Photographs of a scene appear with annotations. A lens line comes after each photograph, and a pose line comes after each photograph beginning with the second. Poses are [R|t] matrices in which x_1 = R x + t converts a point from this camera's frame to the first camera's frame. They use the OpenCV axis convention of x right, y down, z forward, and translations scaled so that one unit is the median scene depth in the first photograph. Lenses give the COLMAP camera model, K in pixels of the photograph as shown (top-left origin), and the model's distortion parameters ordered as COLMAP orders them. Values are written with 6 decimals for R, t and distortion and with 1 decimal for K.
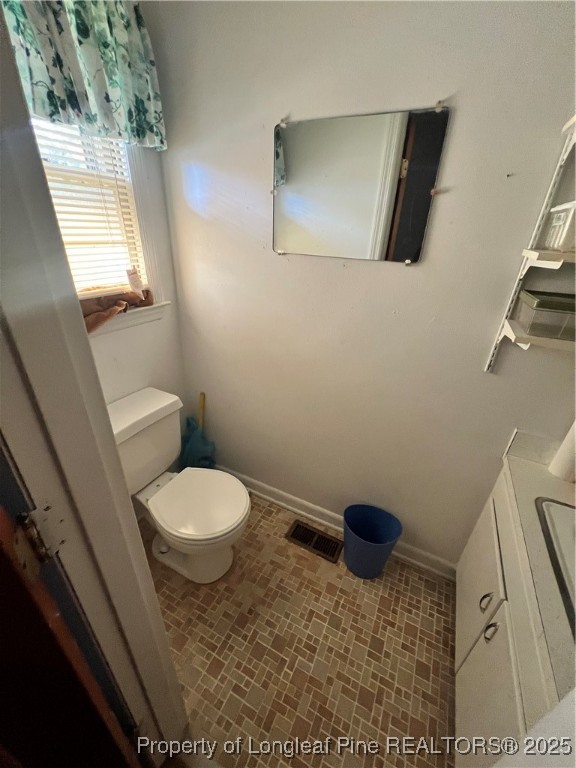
lens RADIAL K [[307.9, 0, 290.0], [0, 307.9, 385.0], [0, 0, 1]] dist [-0.000364, 0.000980]
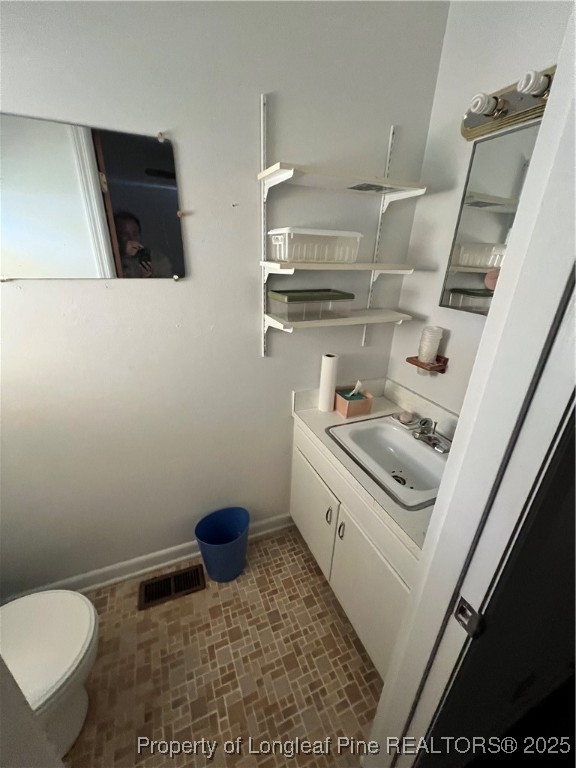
lens RADIAL K [[307.9, 0, 290.0], [0, 307.9, 385.0], [0, 0, 1]] dist [-0.000364, 0.000980]
pose [[0.652590, -0.320679, 0.686506, -0.158658], [0.343482, 0.932788, 0.109210, -0.029330], [-0.675386, 0.164533, 0.718876, 0.031181]]
